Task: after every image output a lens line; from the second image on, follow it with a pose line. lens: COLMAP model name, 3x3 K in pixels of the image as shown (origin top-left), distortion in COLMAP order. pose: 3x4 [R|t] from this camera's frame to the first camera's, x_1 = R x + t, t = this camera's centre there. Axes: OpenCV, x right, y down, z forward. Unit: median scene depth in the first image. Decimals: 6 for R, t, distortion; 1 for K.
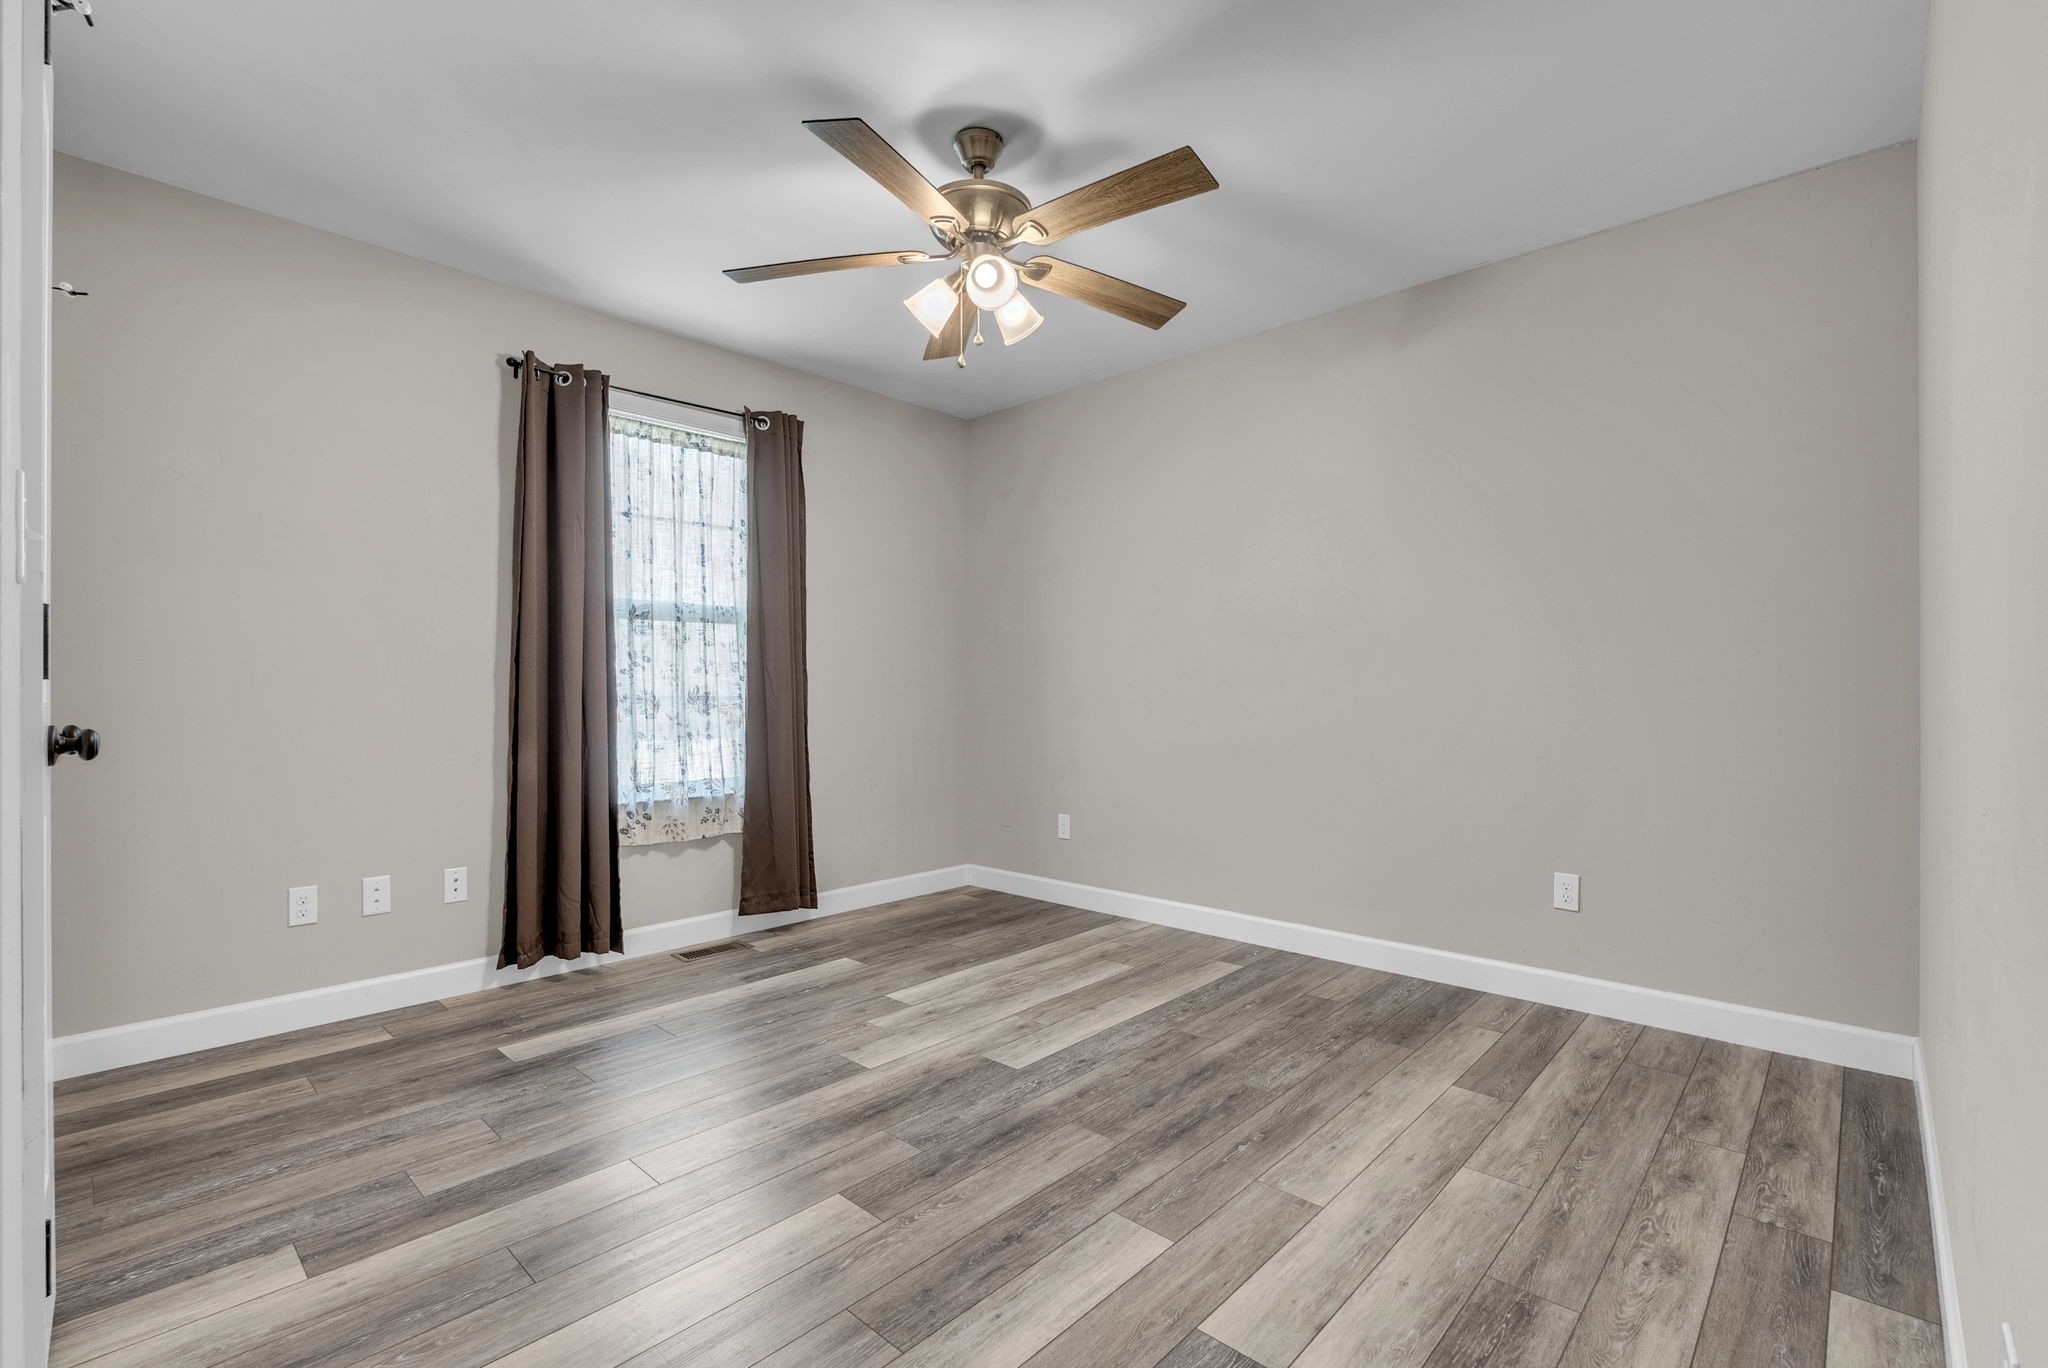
lens RADIAL K [[910.9, 0, 1024.0], [0, 910.9, 686.4], [0, 0, 1]] dist [-0.005336, 0.000543]
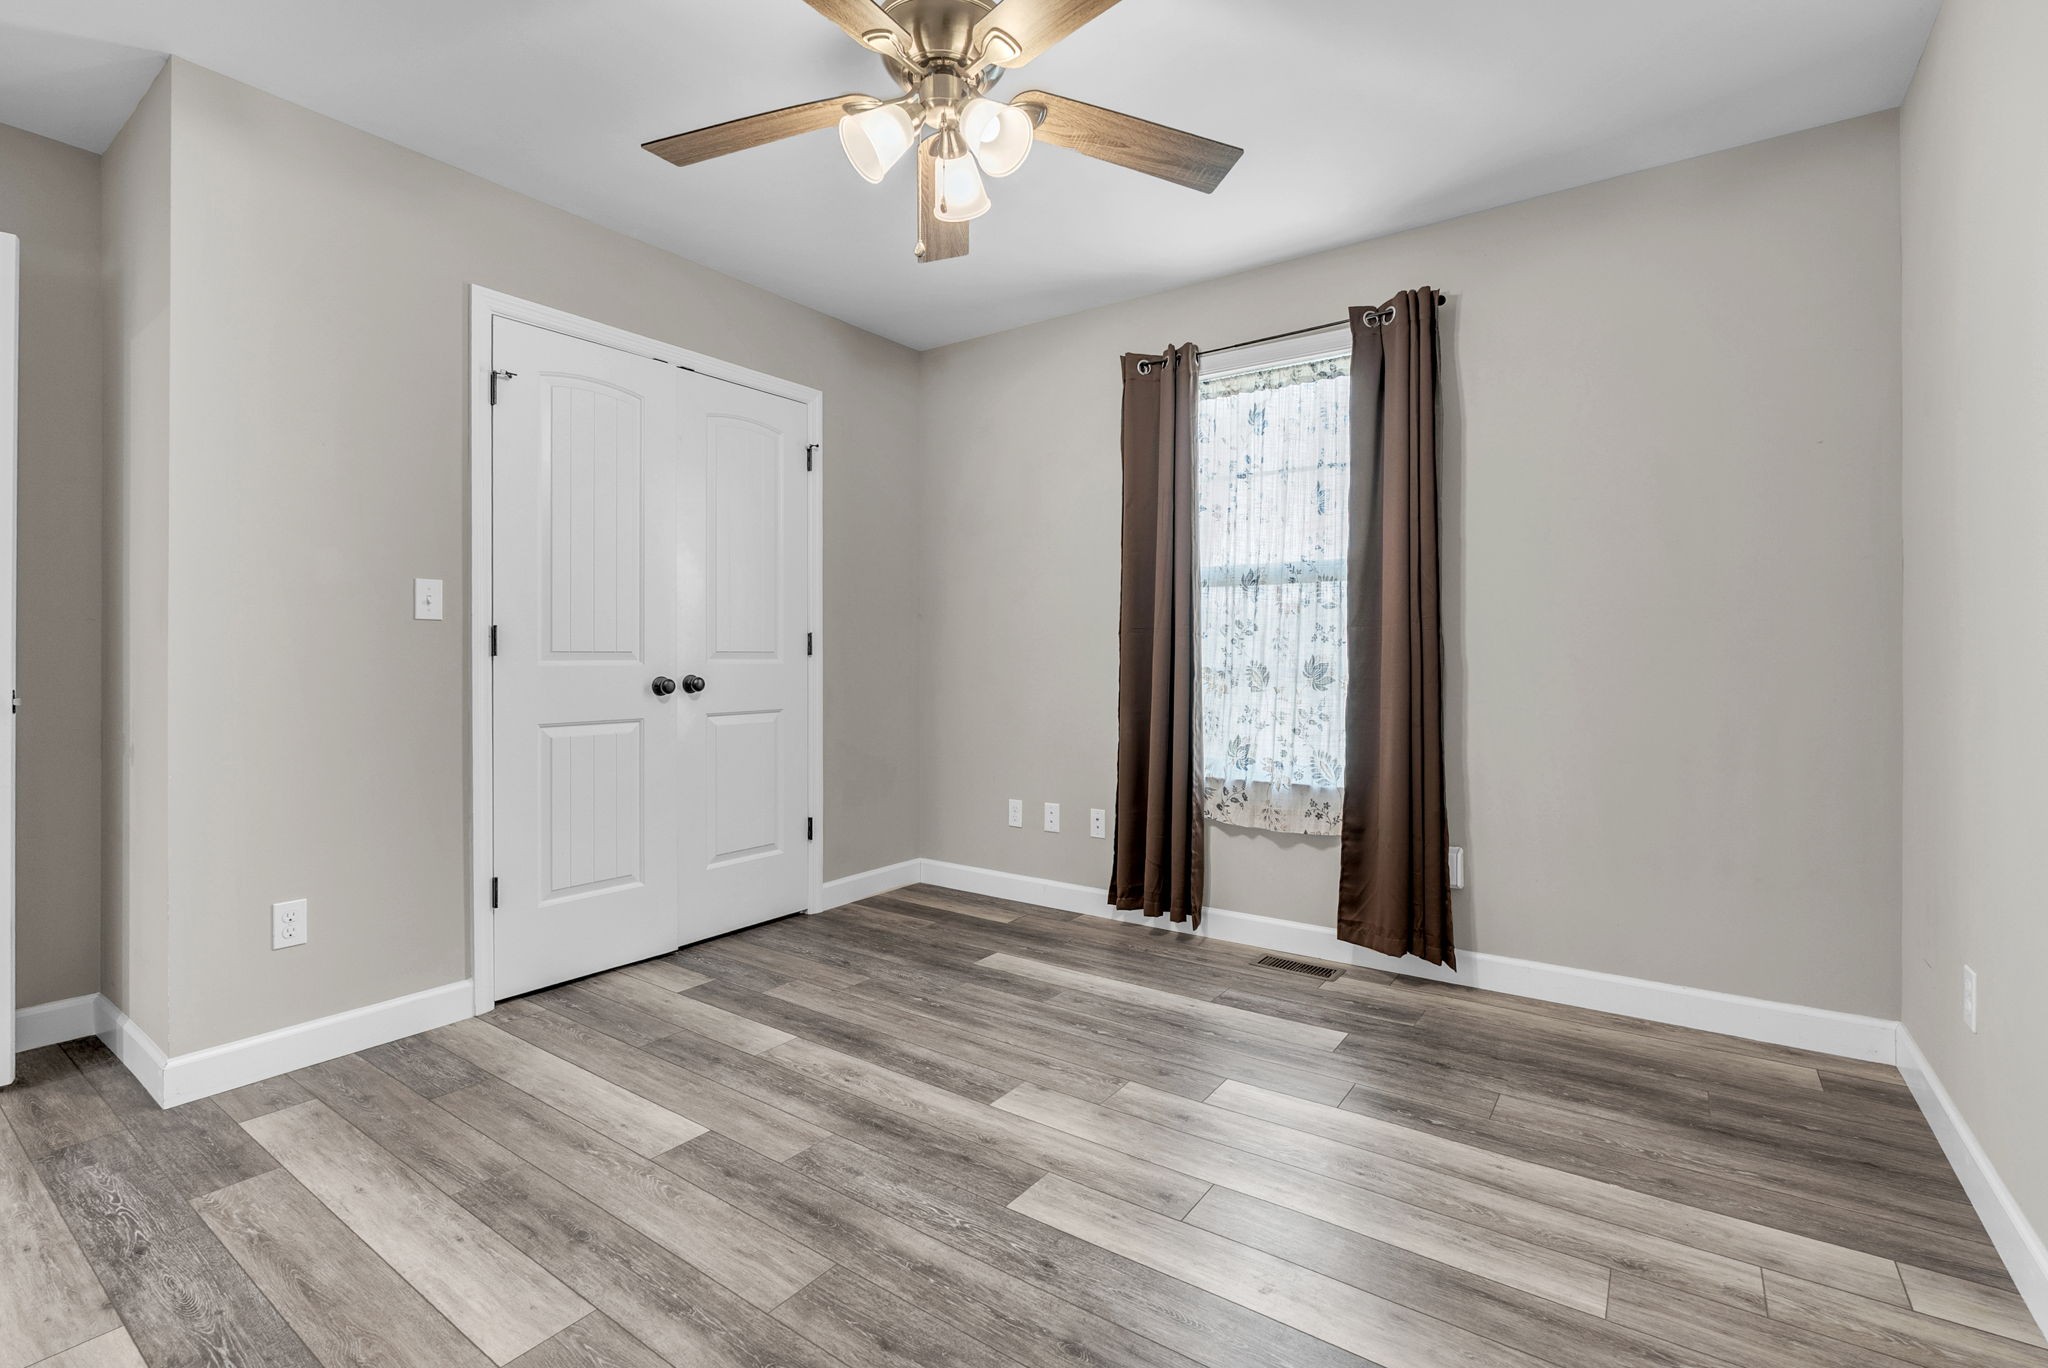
lens RADIAL K [[910.9, 0, 1010.0], [0, 910.9, 654.3], [0, 0, 1]] dist [-0.005336, 0.000543]
pose [[0.133208, -0.003859, -0.991081, 0.602168], [0.002275, 0.999991, -0.003588, 0.000014], [0.991085, -0.001777, 0.133216, 0.799945]]
